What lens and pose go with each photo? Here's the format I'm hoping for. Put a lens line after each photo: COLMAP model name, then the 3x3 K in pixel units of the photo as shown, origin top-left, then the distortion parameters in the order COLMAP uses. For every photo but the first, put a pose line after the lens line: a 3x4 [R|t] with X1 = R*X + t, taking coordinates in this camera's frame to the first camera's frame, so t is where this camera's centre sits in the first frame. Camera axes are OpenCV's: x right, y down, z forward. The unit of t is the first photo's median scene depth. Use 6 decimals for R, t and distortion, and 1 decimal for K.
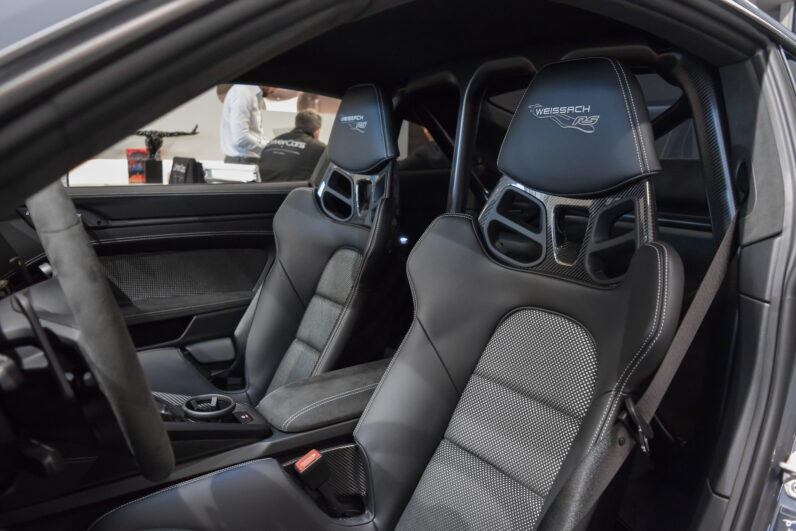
lens RADIAL K [[619.2, 0, 398.0], [0, 619.2, 265.5], [0, 0, 1]] dist [-0.088692, 0.006486]
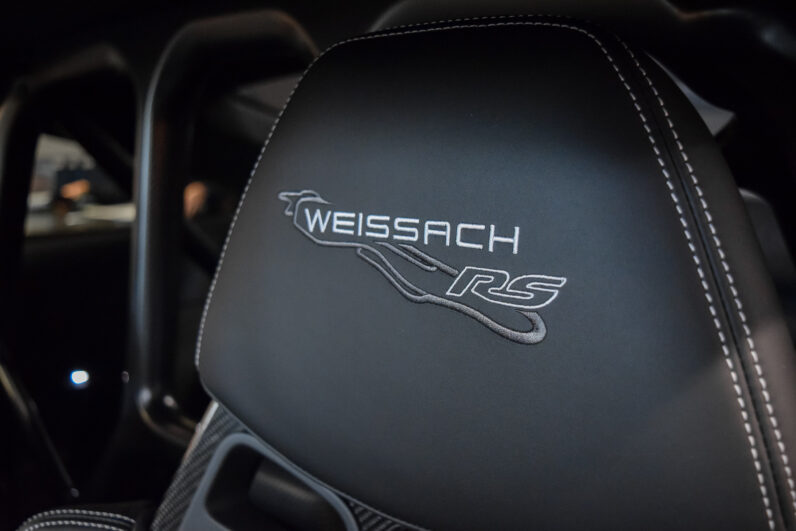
lens RADIAL K [[846.0, 0, 398.0], [0, 846.0, 265.5], [0, 0, 1]] dist [-0.012738, -0.007781]
pose [[0.961366, -0.045995, 0.271404, 0.106301], [0.053996, 0.998297, -0.022080, -0.143908], [-0.269926, 0.035882, 0.962212, 0.413583]]
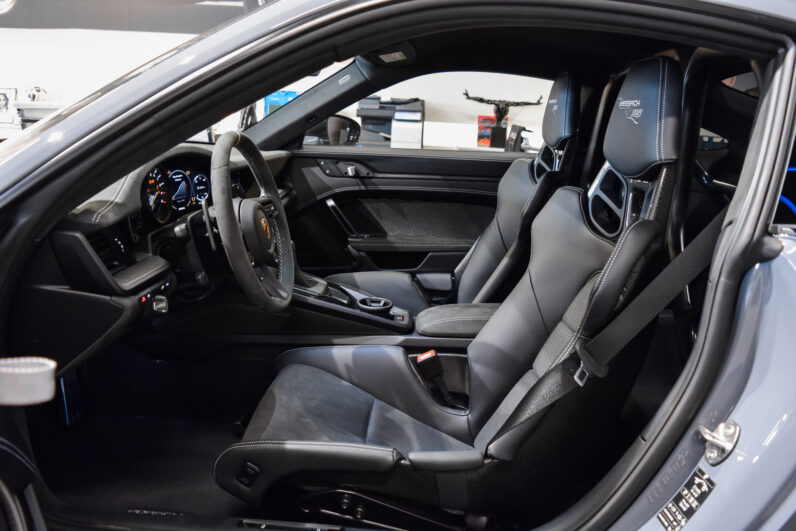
lens RADIAL K [[619.2, 0, 398.0], [0, 619.2, 265.5], [0, 0, 1]] dist [-0.088692, 0.006486]
pose [[0.818974, 0.153593, -0.552893, 0.369602], [-0.124944, 0.988125, 0.089427, 0.001189], [0.560063, -0.004158, 0.828440, -0.125161]]
